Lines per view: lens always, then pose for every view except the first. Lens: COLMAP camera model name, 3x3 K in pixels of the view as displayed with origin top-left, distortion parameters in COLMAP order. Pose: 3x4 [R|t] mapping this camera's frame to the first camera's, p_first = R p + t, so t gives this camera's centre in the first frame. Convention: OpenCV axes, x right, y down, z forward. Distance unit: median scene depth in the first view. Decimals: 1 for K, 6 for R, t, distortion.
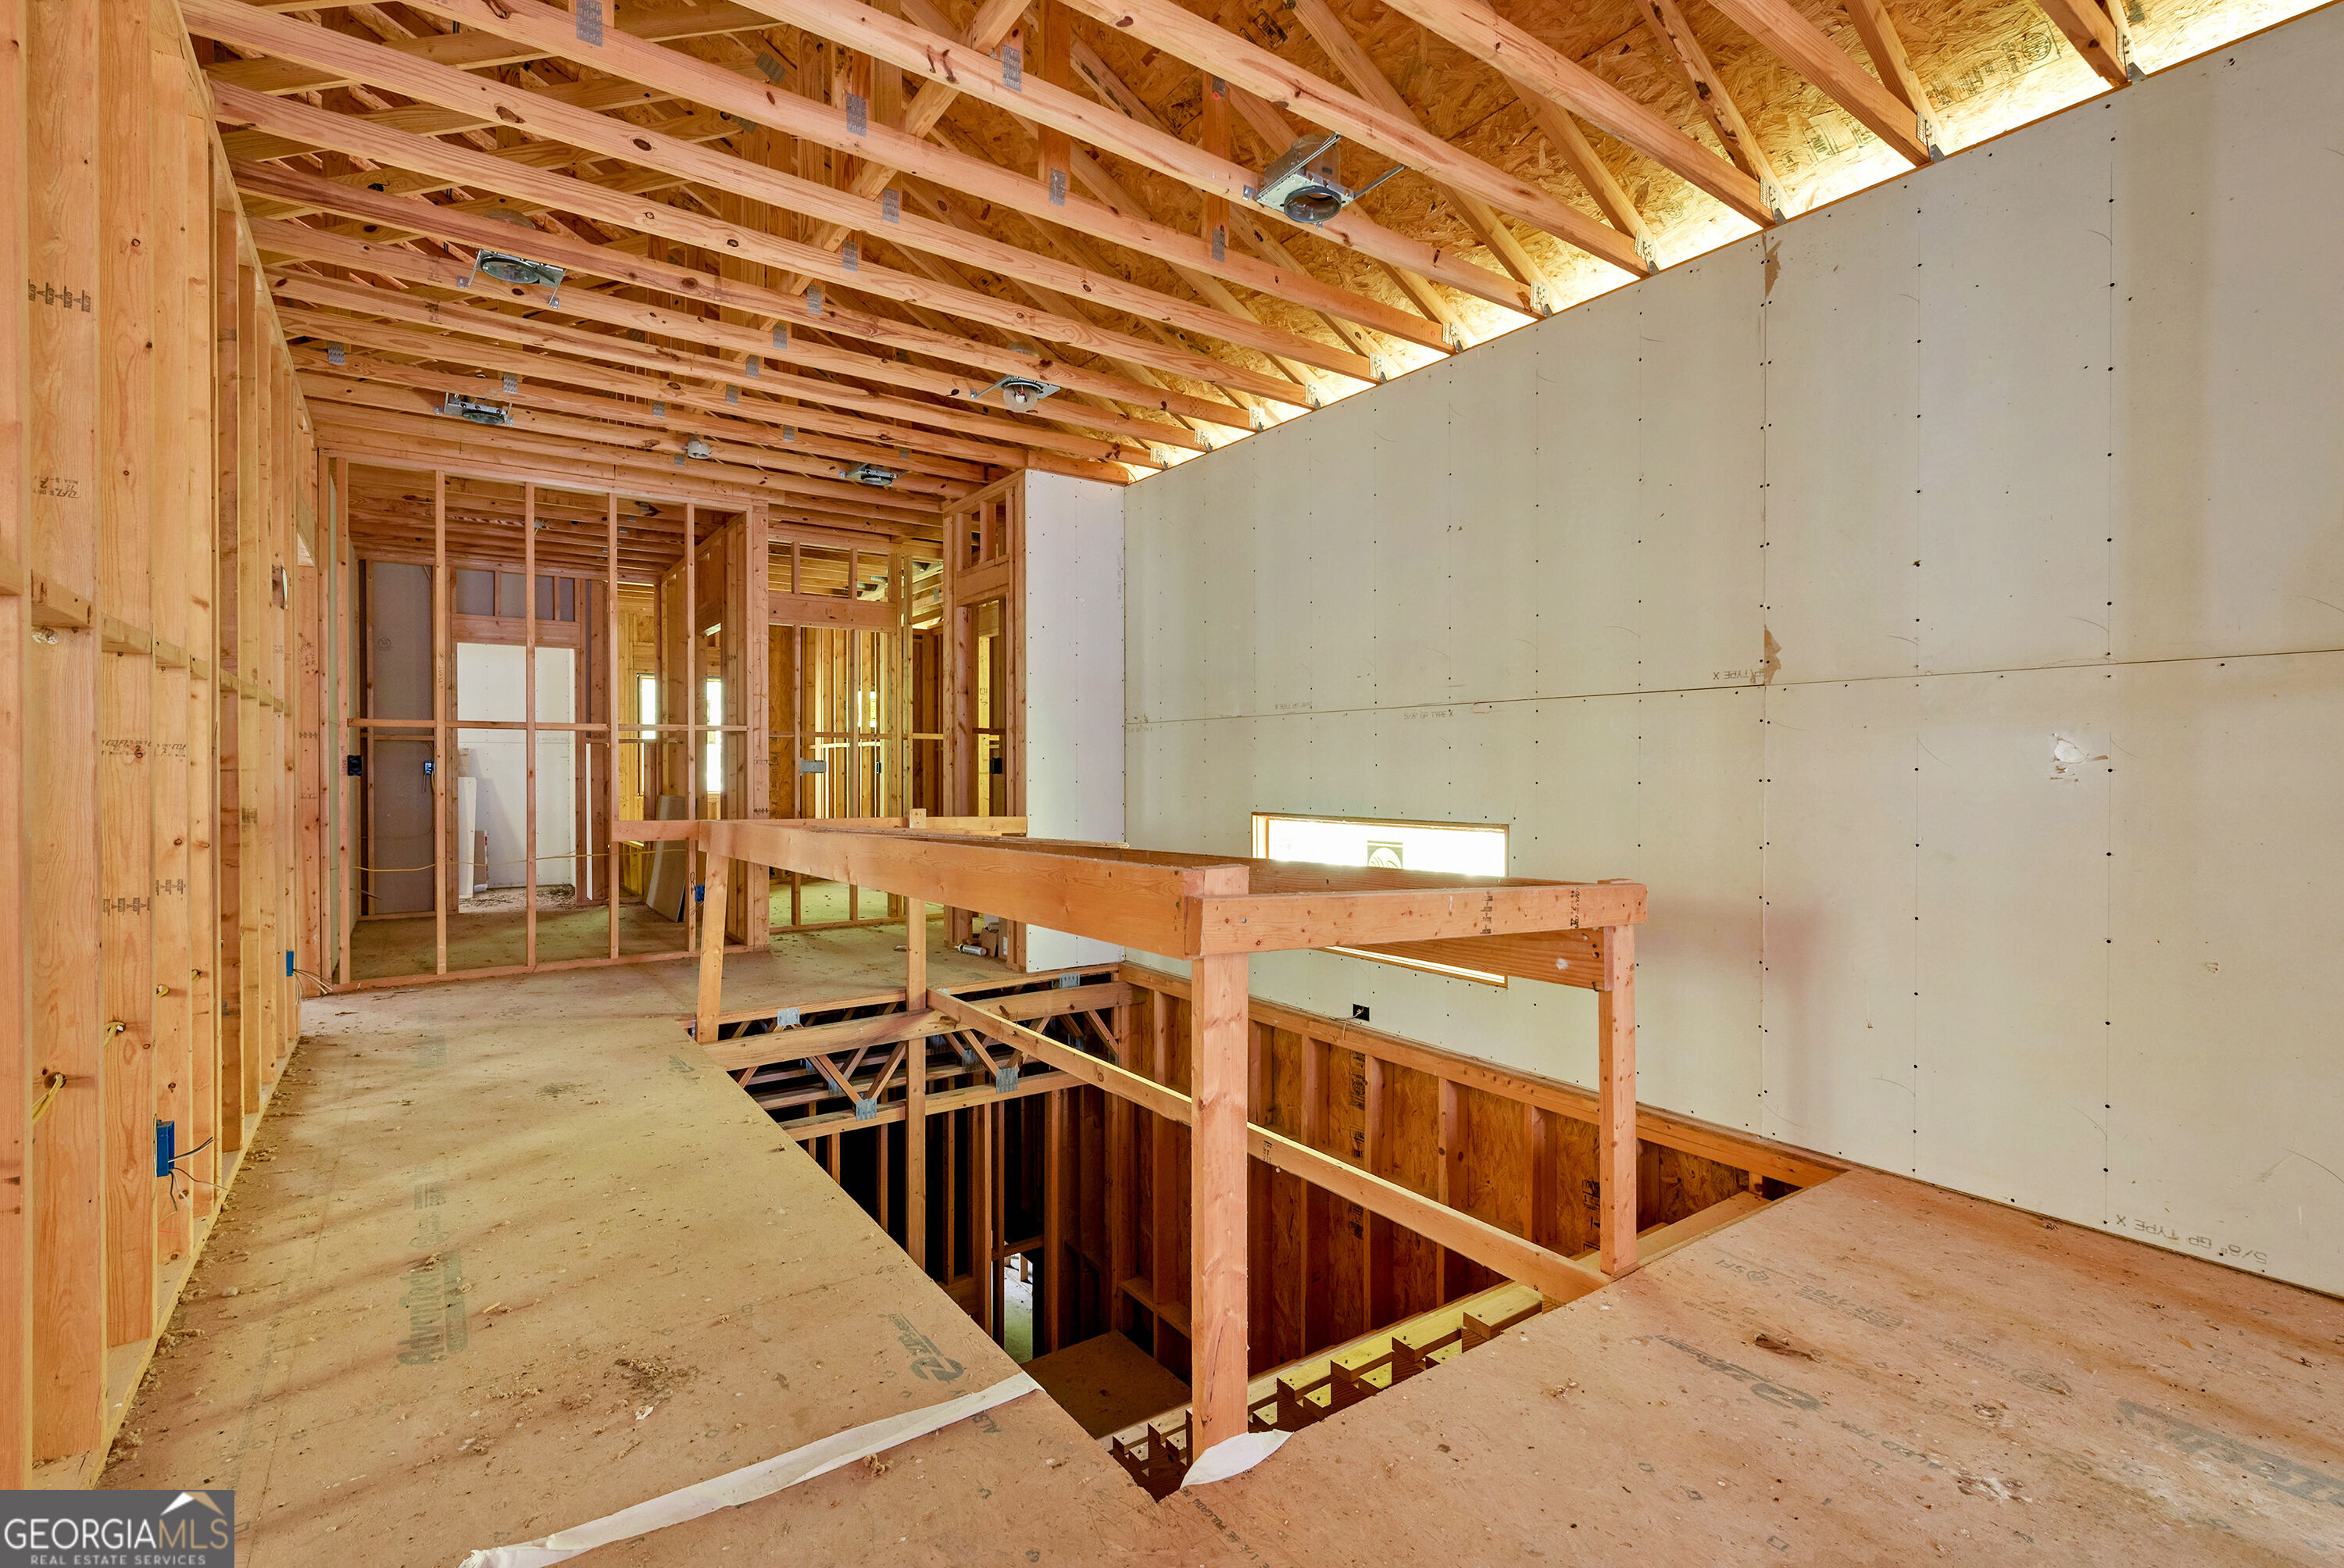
lens RADIAL K [[1066.5, 0, 1181.0], [0, 1066.5, 763.0], [0, 0, 1]] dist [0.000124, -0.000293]
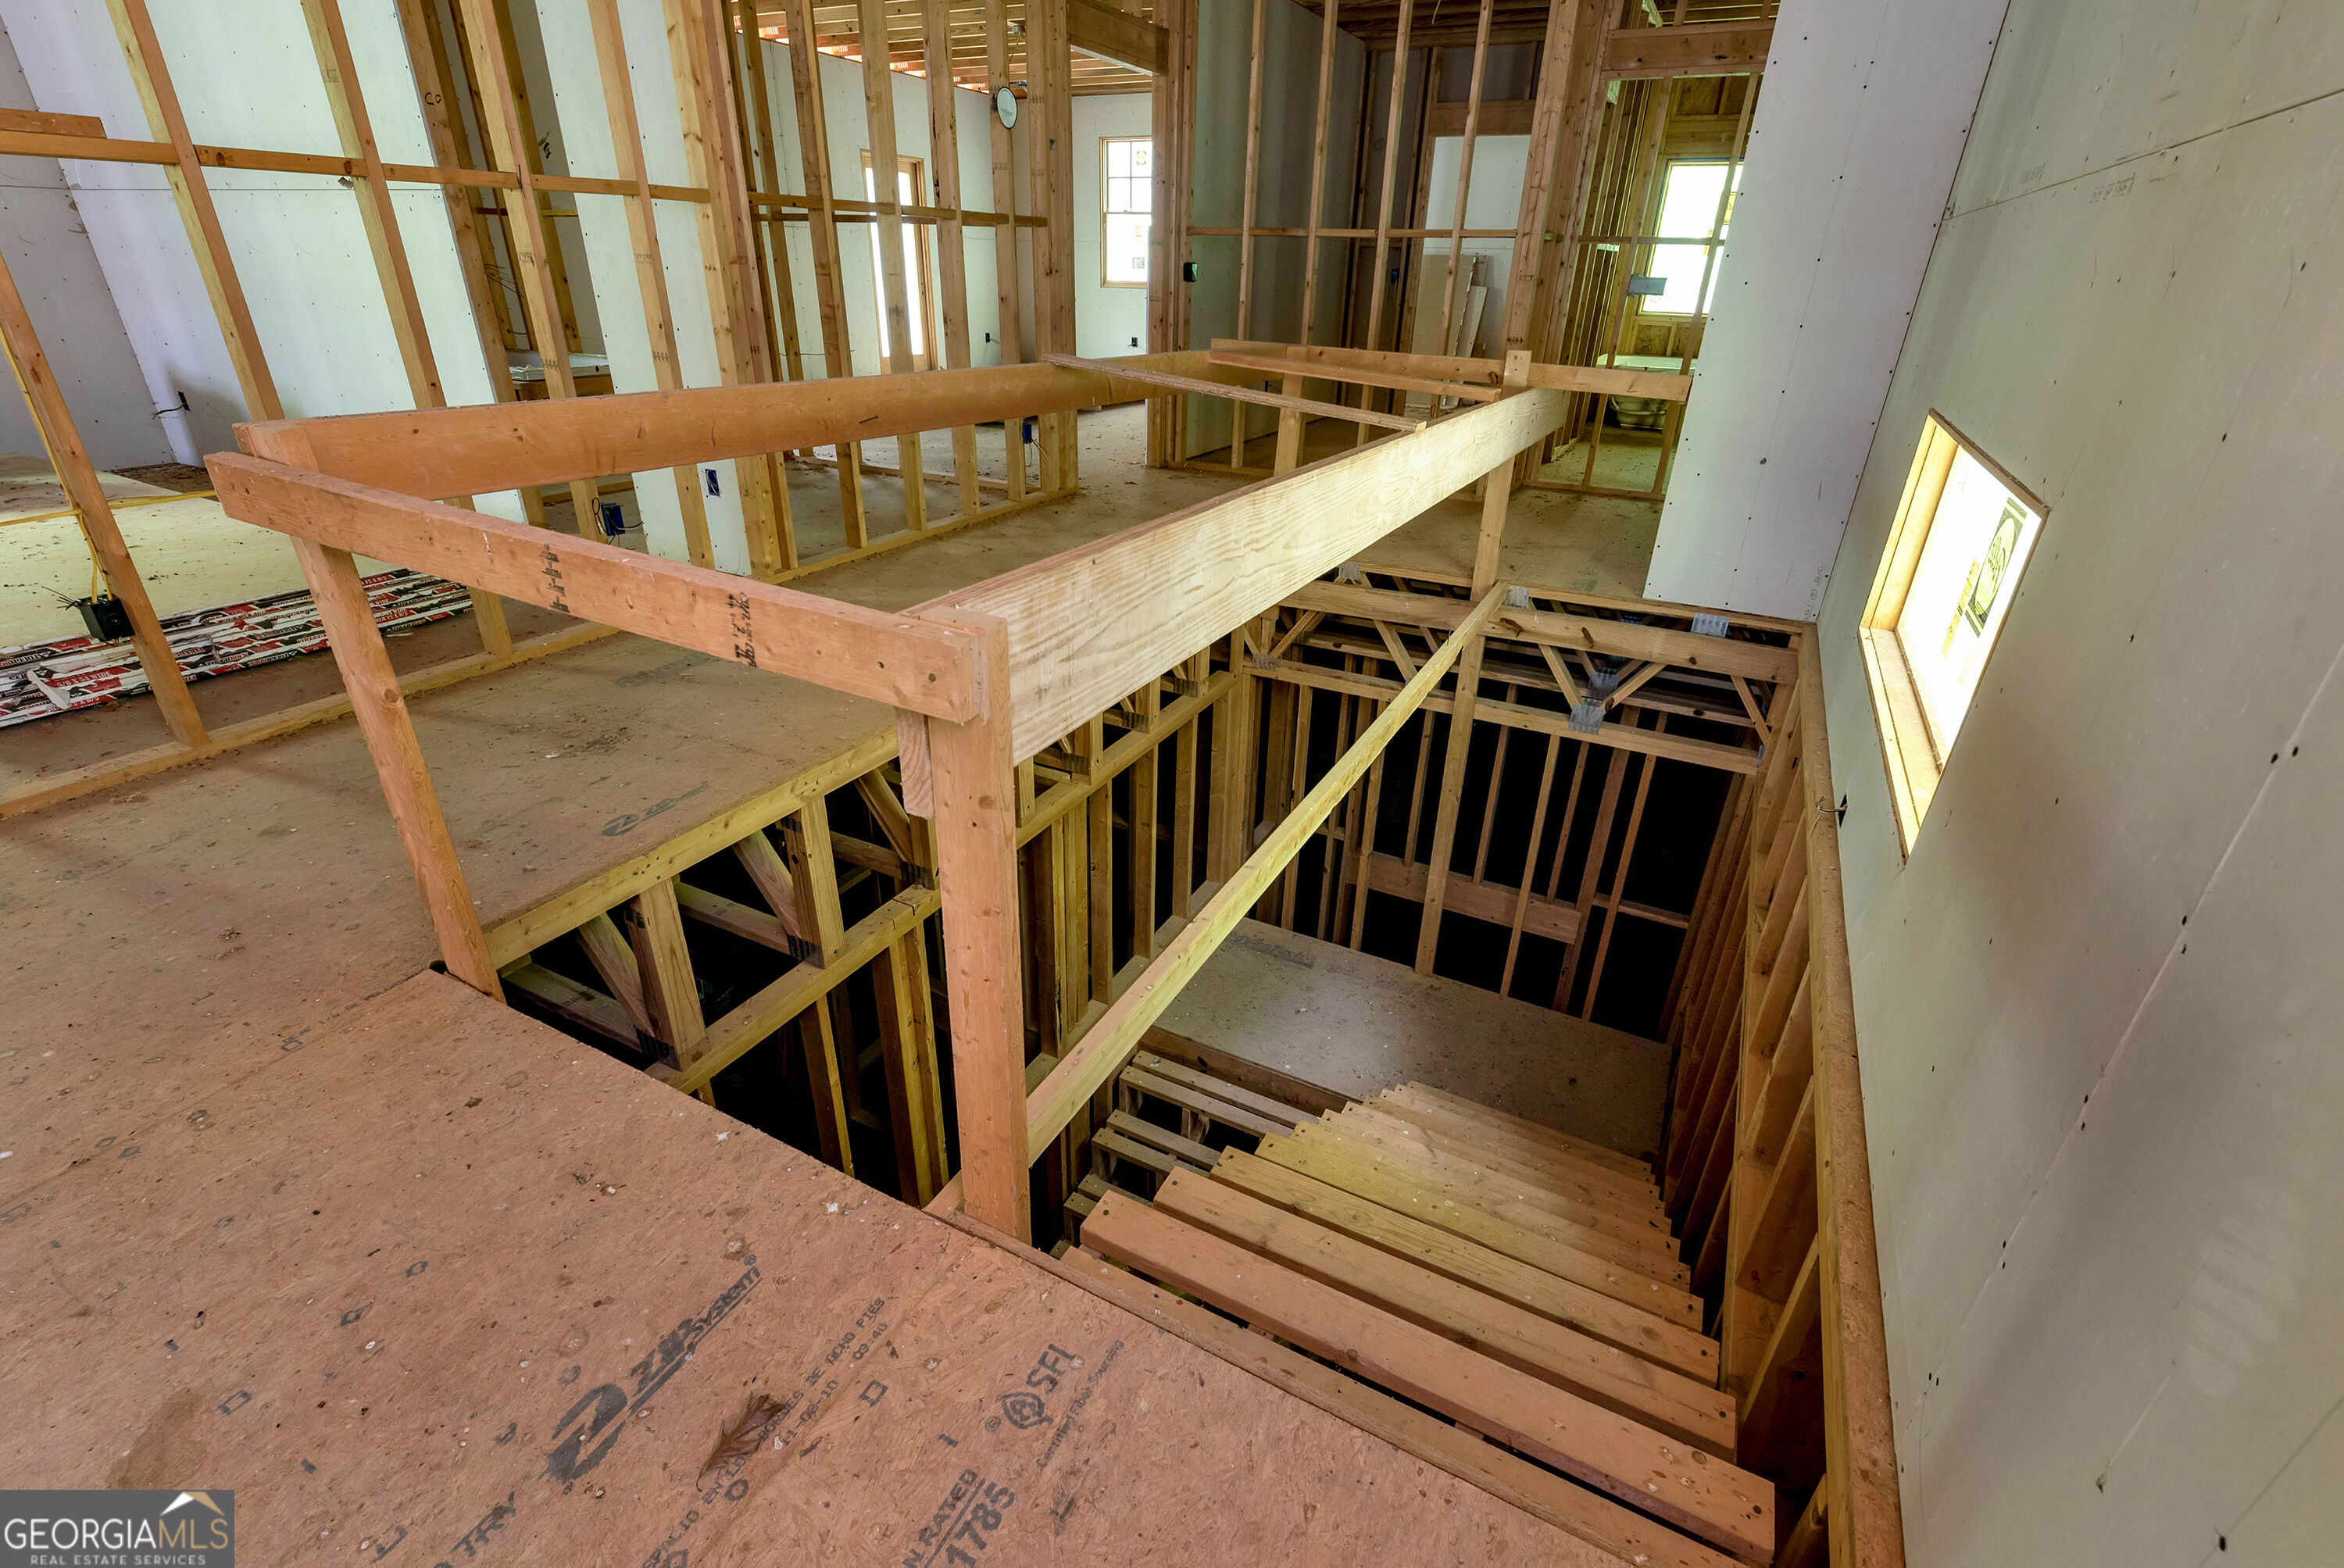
lens RADIAL K [[1047.5, 0, 1175.3], [0, 1047.5, 793.8], [0, 0, 1]] dist [0.001938, -0.001077]
pose [[0.452966, 0.416400, -0.788310, 0.380385], [-0.019651, 0.888672, 0.458122, -0.016146], [0.891311, -0.192023, 0.410721, 0.400872]]
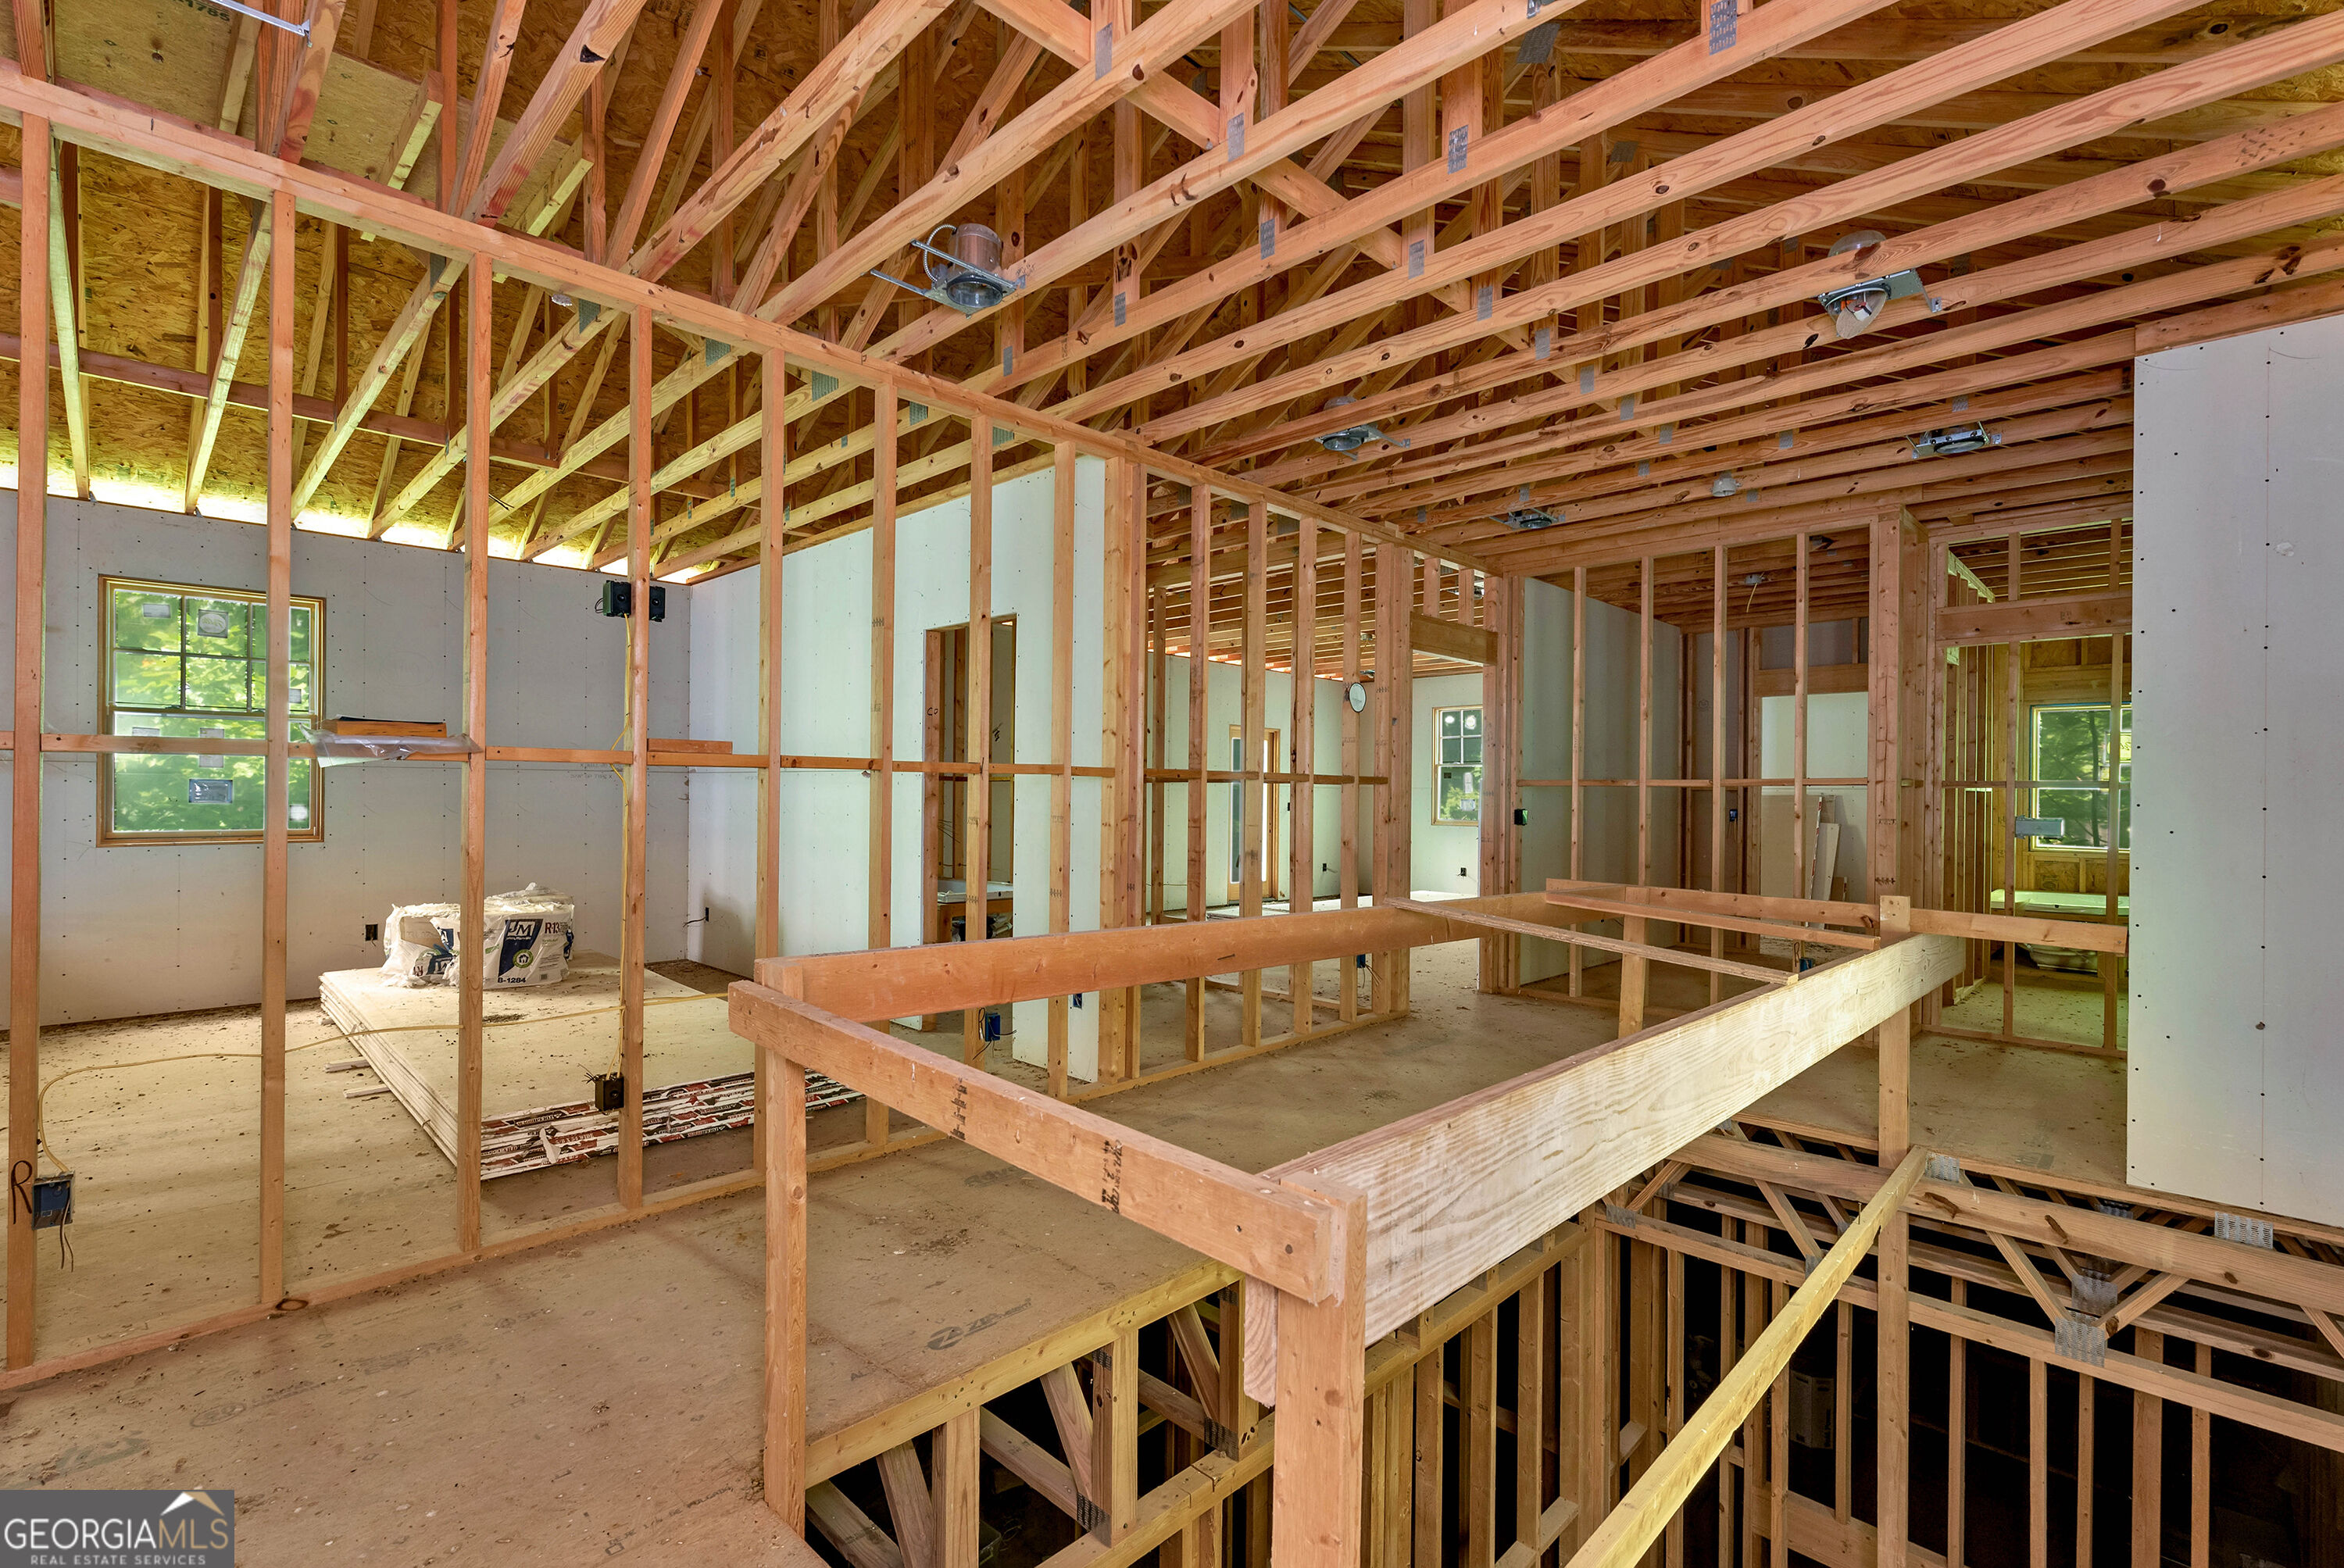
lens RADIAL K [[1047.5, 0, 1175.3], [0, 1047.5, 793.8], [0, 0, 1]] dist [0.001938, -0.001077]
pose [[0.169519, 0.005249, -0.985513, 0.382670], [-0.003632, 0.999982, 0.004702, -0.030095], [0.985520, 0.002782, 0.169536, 0.390999]]
